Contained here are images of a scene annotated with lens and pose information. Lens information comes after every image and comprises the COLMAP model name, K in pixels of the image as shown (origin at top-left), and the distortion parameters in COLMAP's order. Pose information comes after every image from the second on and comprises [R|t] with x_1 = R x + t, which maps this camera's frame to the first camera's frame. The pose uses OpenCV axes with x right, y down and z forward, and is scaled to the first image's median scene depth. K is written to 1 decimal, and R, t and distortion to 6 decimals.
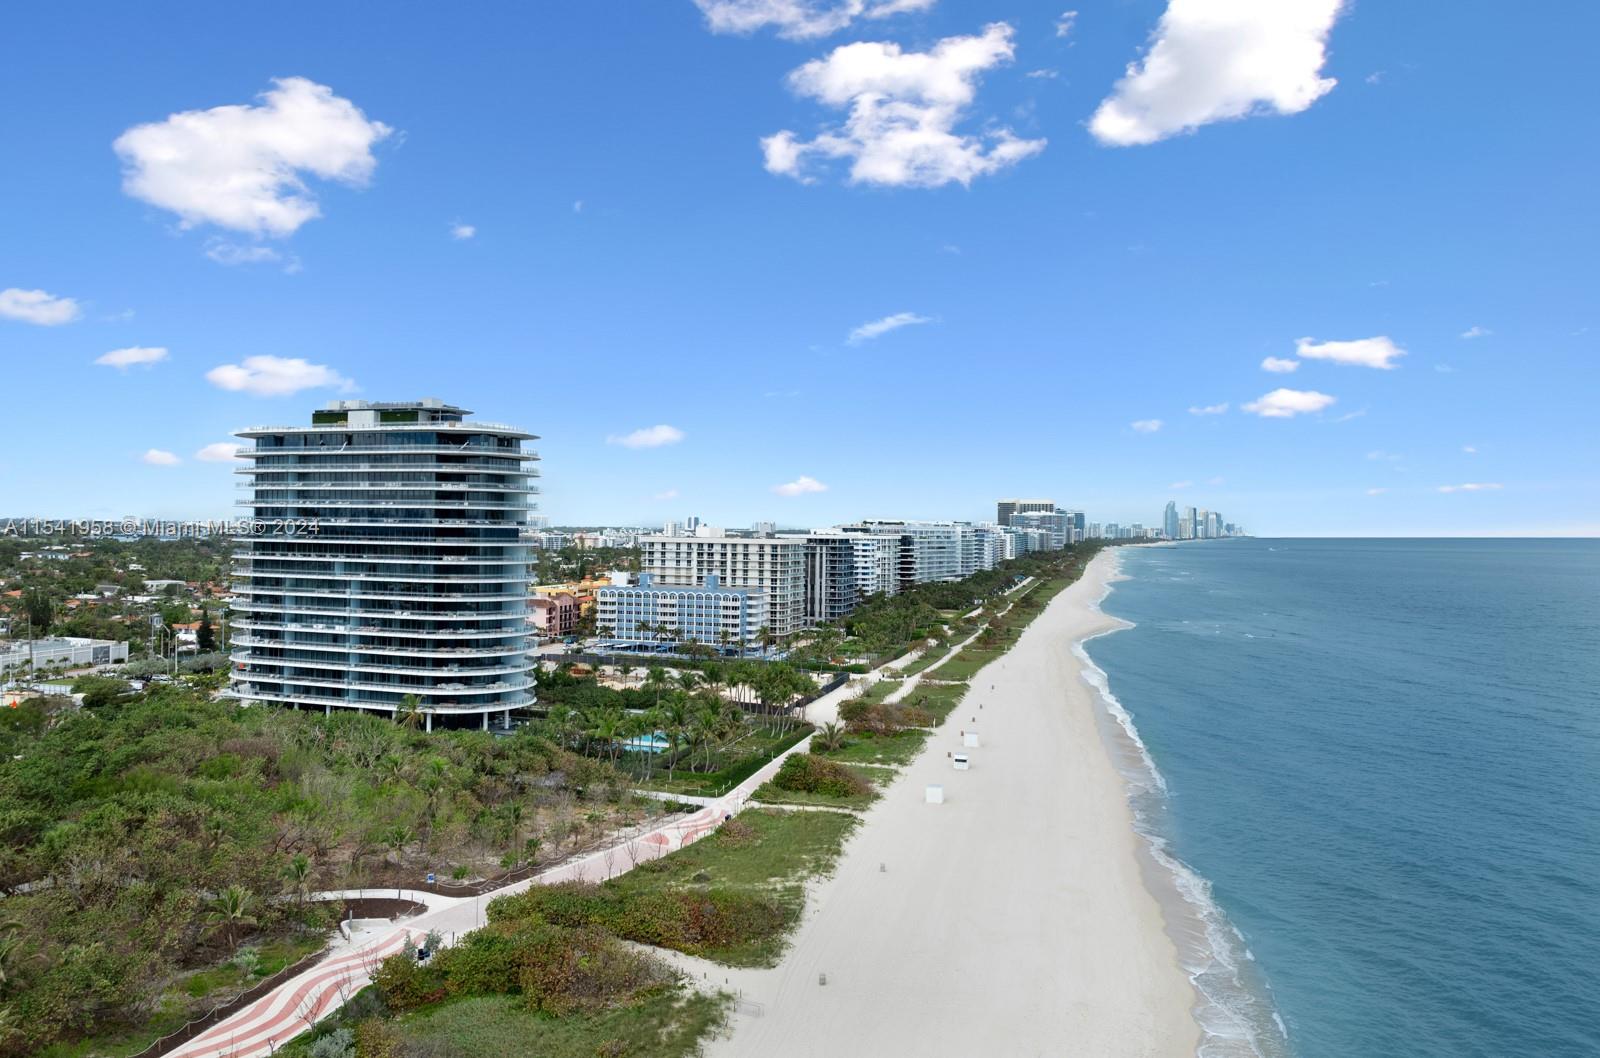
lens RADIAL K [[1138.3, 0, 800.0], [0, 1138.3, 529.0], [0, 0, 1]] dist [-0.003933, -0.000623]
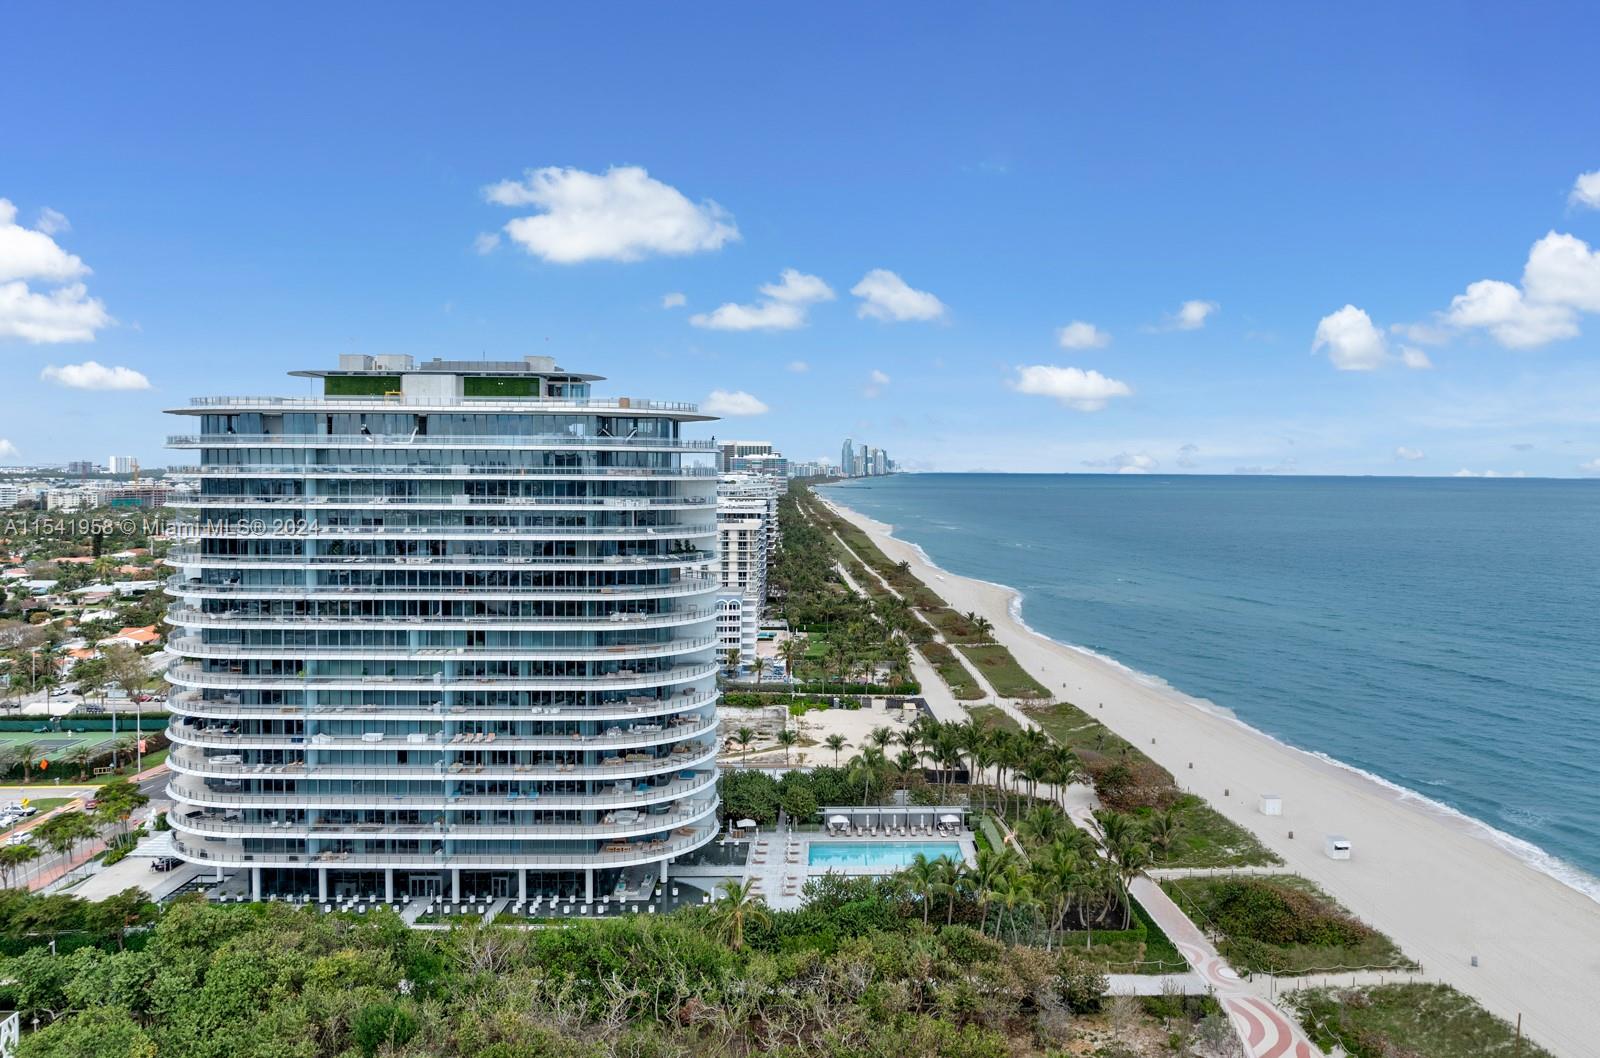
lens RADIAL K [[1137.9, 0, 801.3], [0, 1137.9, 489.1], [0, 0, 1]] dist [-0.022312, -0.000580]
pose [[0.932171, -0.017899, 0.361575, -0.423449], [0.007368, 0.999508, 0.030484, -0.061126], [-0.361943, -0.025753, 0.931844, 0.369454]]
